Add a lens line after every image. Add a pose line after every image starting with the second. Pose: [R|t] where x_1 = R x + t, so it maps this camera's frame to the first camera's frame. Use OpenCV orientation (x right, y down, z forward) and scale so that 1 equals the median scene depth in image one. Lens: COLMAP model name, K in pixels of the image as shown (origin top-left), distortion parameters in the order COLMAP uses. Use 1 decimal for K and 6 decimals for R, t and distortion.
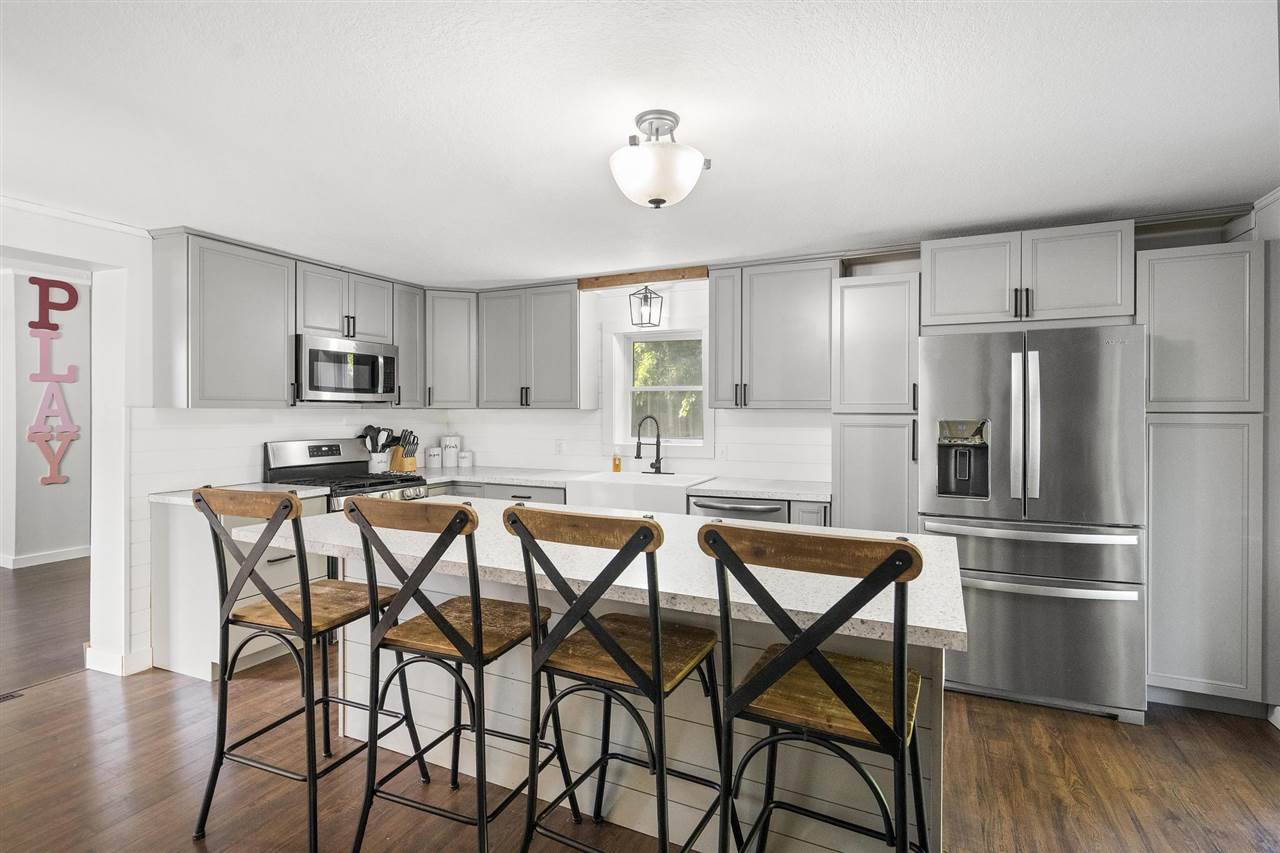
lens RADIAL K [[631.4, 0, 640.0], [0, 631.4, 426.5], [0, 0, 1]] dist [0.000404, 0.000177]
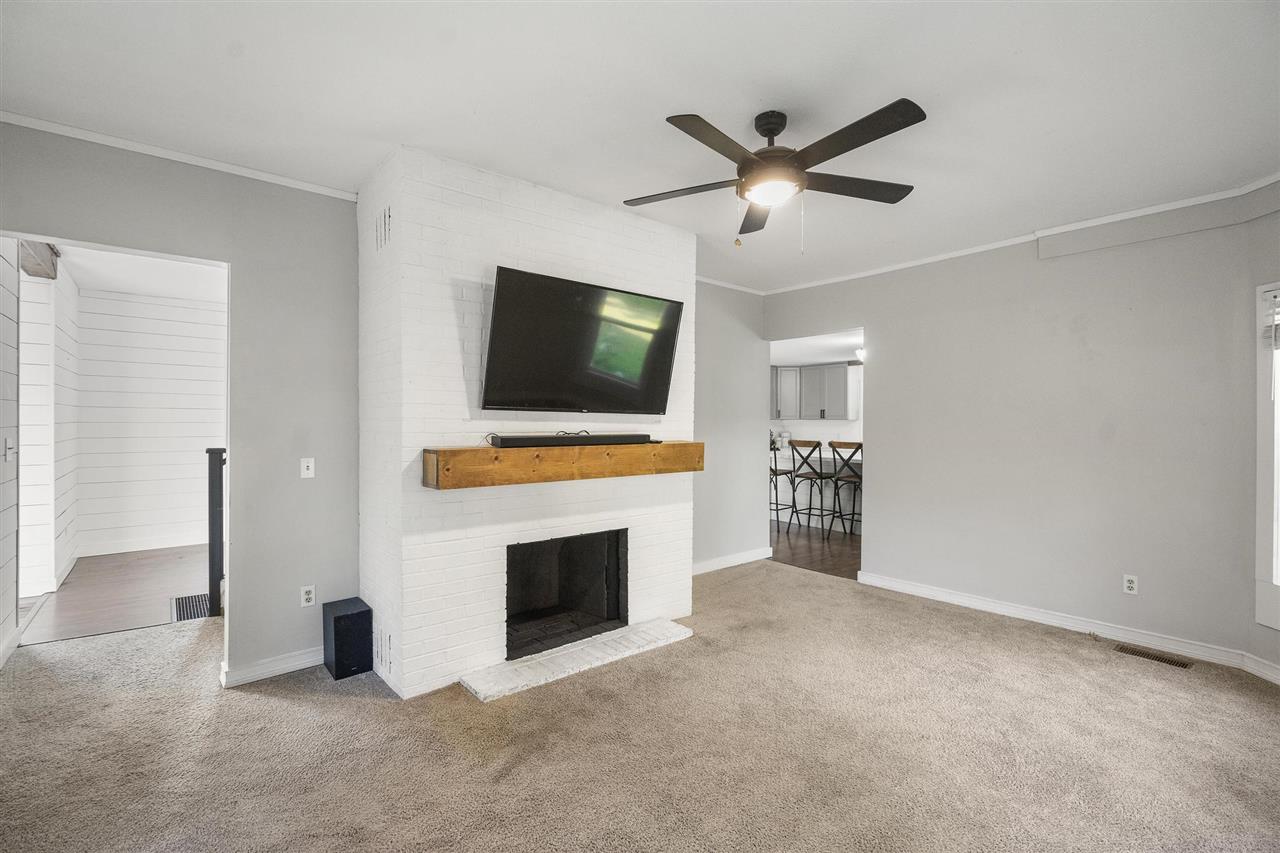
lens RADIAL K [[568.2, 0, 640.6], [0, 568.2, 421.2], [0, 0, 1]] dist [0.001531, 0.000525]
pose [[0.897821, 0.001198, -0.440358, 0.142881], [-0.012273, 0.999676, -0.022301, 0.035272], [0.440189, 0.025427, 0.897545, -1.257600]]
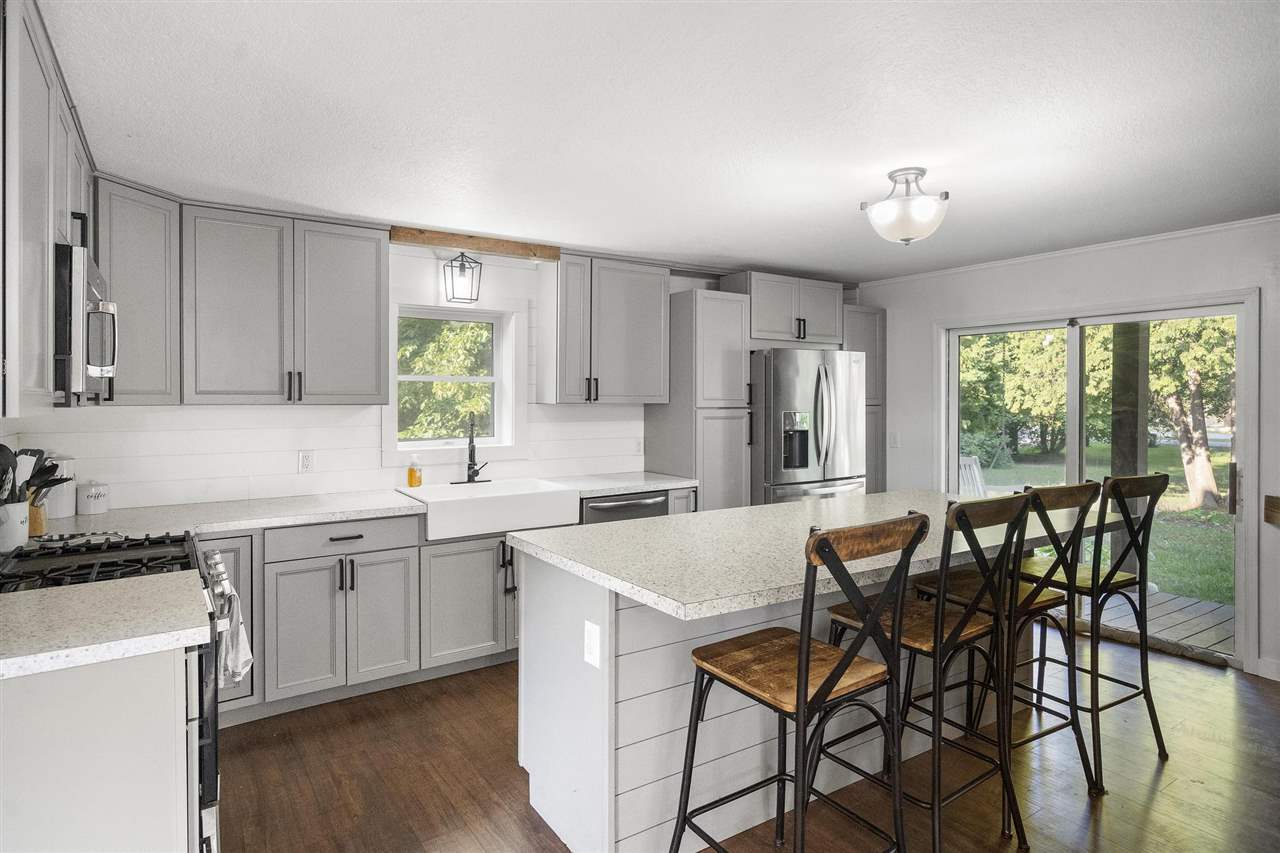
lens RADIAL K [[712.4, 0, 639.4], [0, 712.4, 398.8], [0, 0, 1]] dist [0.003602, 0.002132]
pose [[0.511797, -0.000396, 0.859106, -0.737118], [0.021517, 0.999692, -0.012357, -0.020682], [-0.858837, 0.024810, 0.511648, 0.382222]]
